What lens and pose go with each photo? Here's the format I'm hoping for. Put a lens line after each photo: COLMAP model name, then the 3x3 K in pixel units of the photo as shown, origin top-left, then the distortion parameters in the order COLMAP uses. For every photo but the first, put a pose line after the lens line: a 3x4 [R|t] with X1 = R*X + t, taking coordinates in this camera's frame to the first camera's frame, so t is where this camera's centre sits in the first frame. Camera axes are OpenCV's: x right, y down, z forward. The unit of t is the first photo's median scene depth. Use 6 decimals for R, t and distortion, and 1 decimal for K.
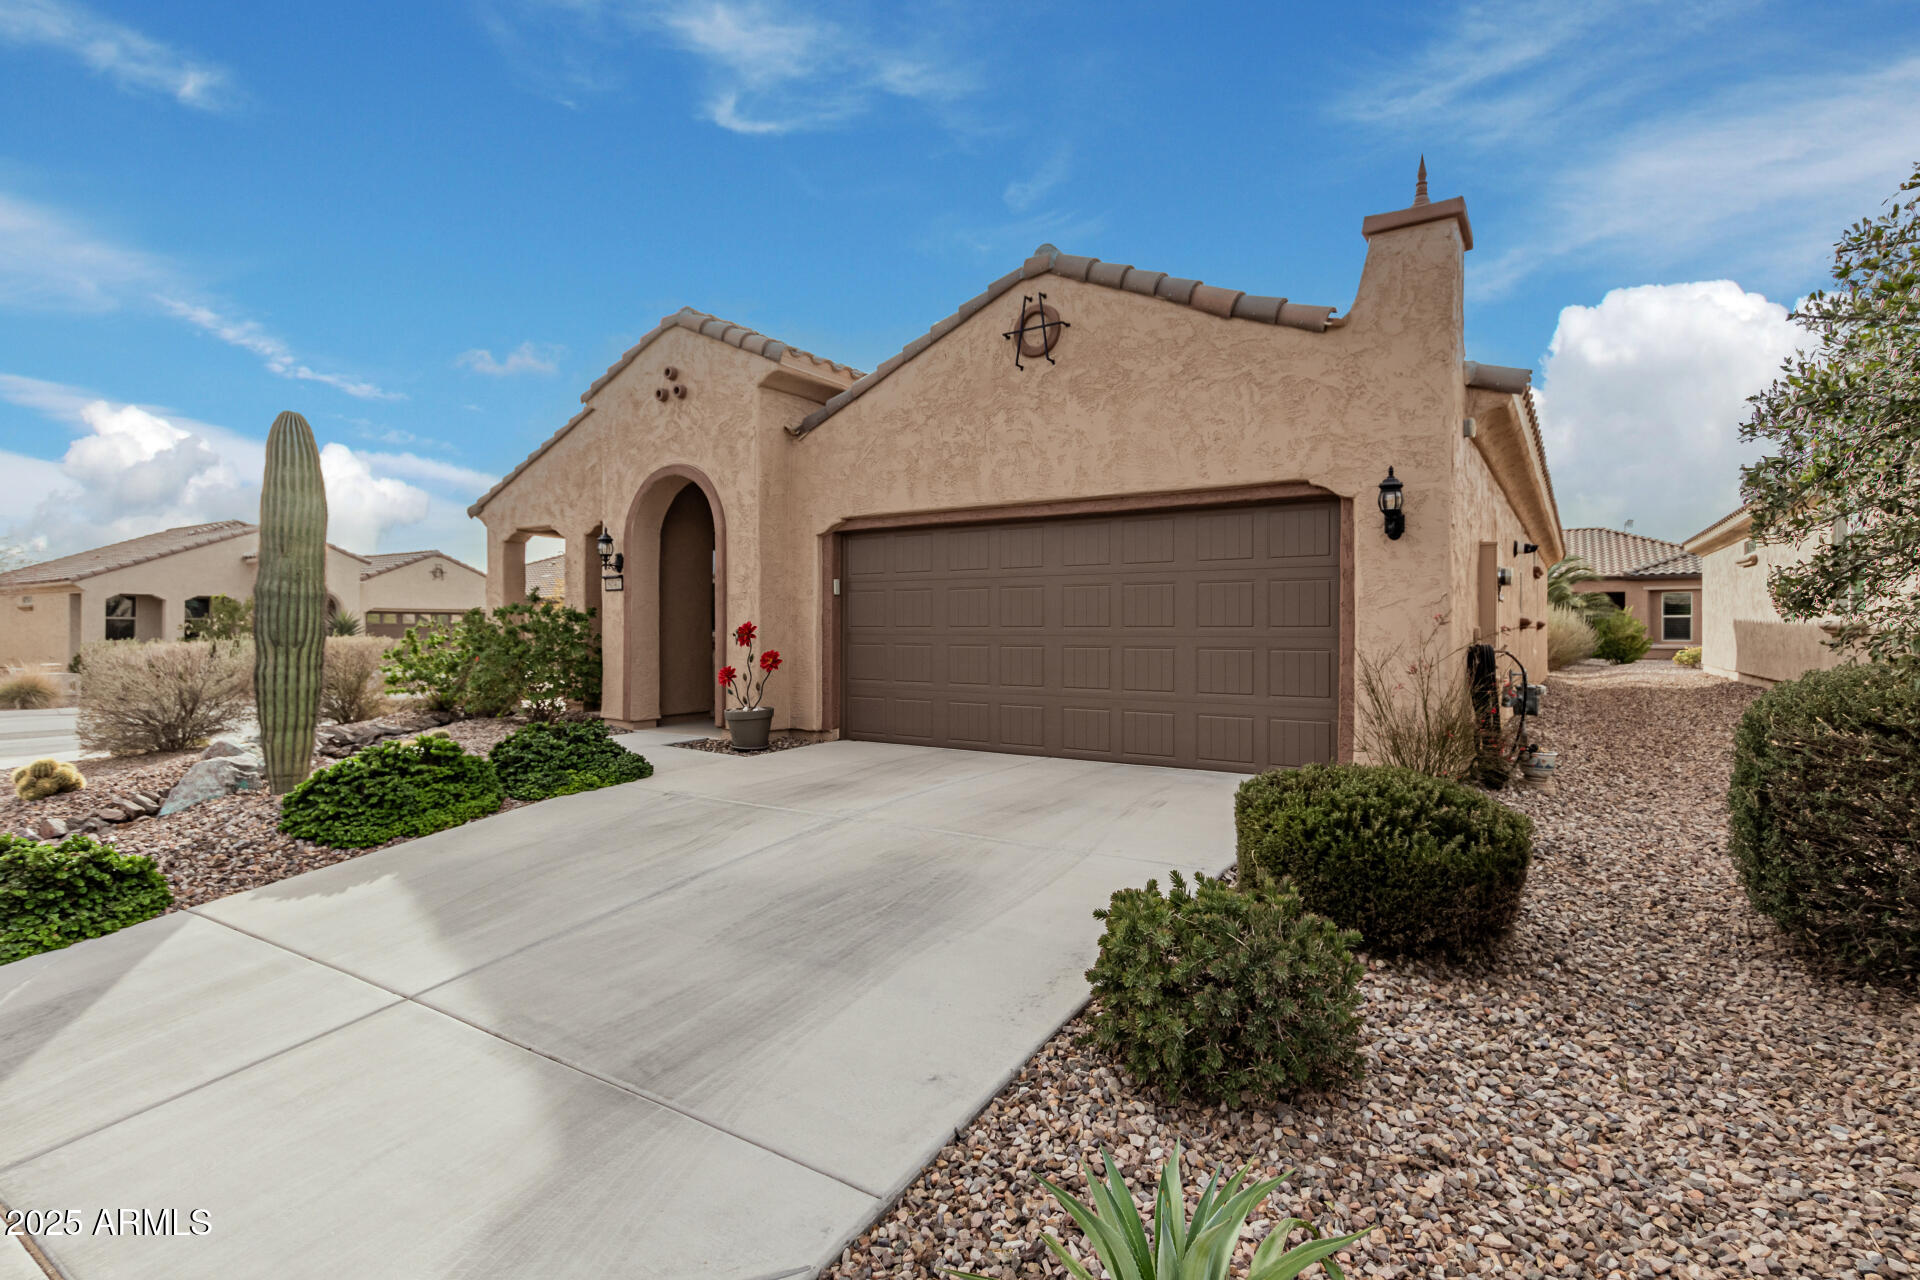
lens RADIAL K [[890.8, 0, 953.6], [0, 890.8, 619.7], [0, 0, 1]] dist [0.001723, -0.000142]
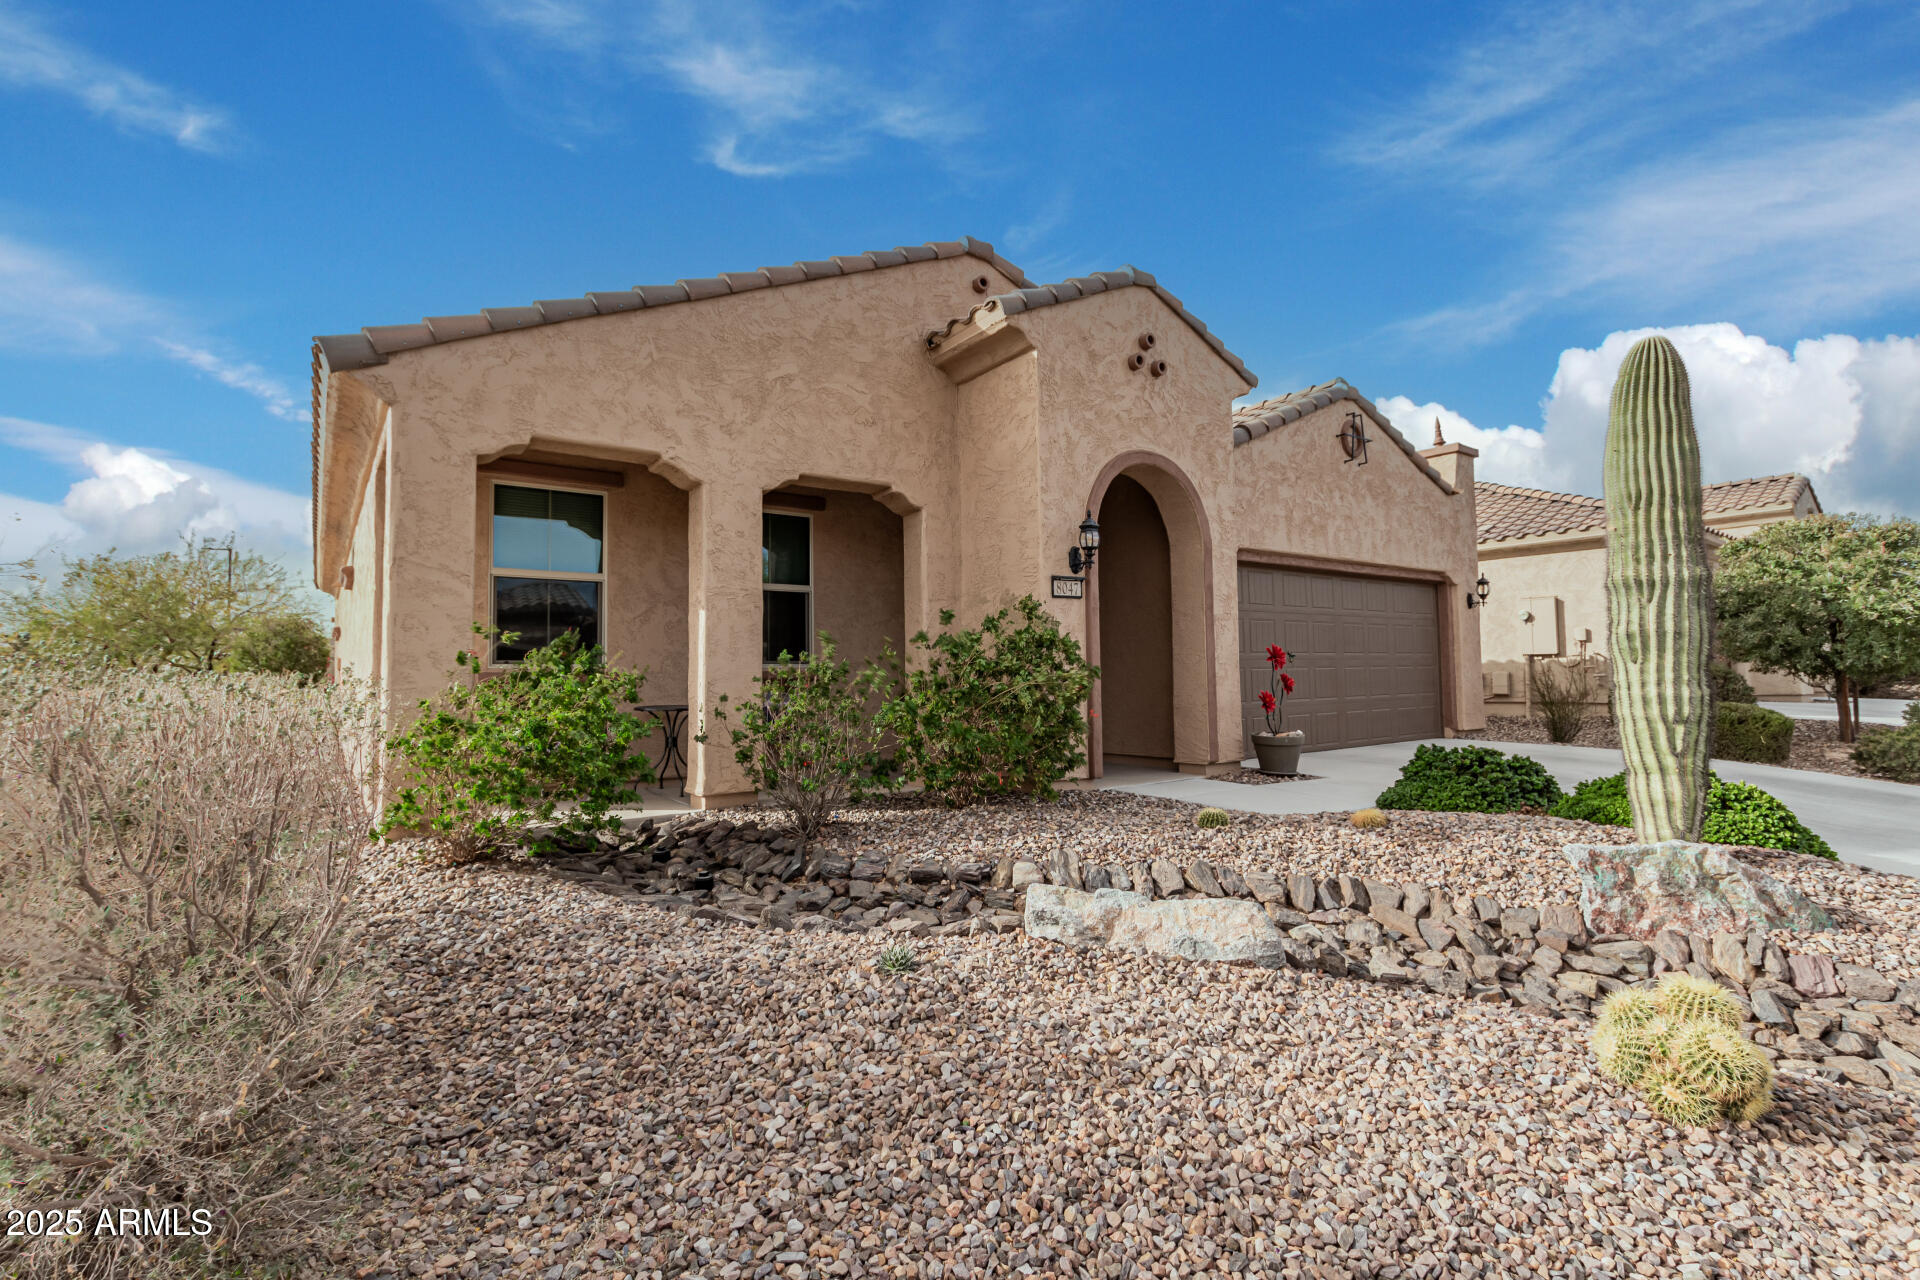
lens RADIAL K [[890.8, 0, 953.6], [0, 890.8, 619.7], [0, 0, 1]] dist [0.001723, -0.000142]
pose [[0.378493, 0.052865, 0.924093, -1.234702], [-0.002923, 0.998431, -0.055920, 0.029352], [-0.925599, 0.018464, 0.378054, 0.935265]]
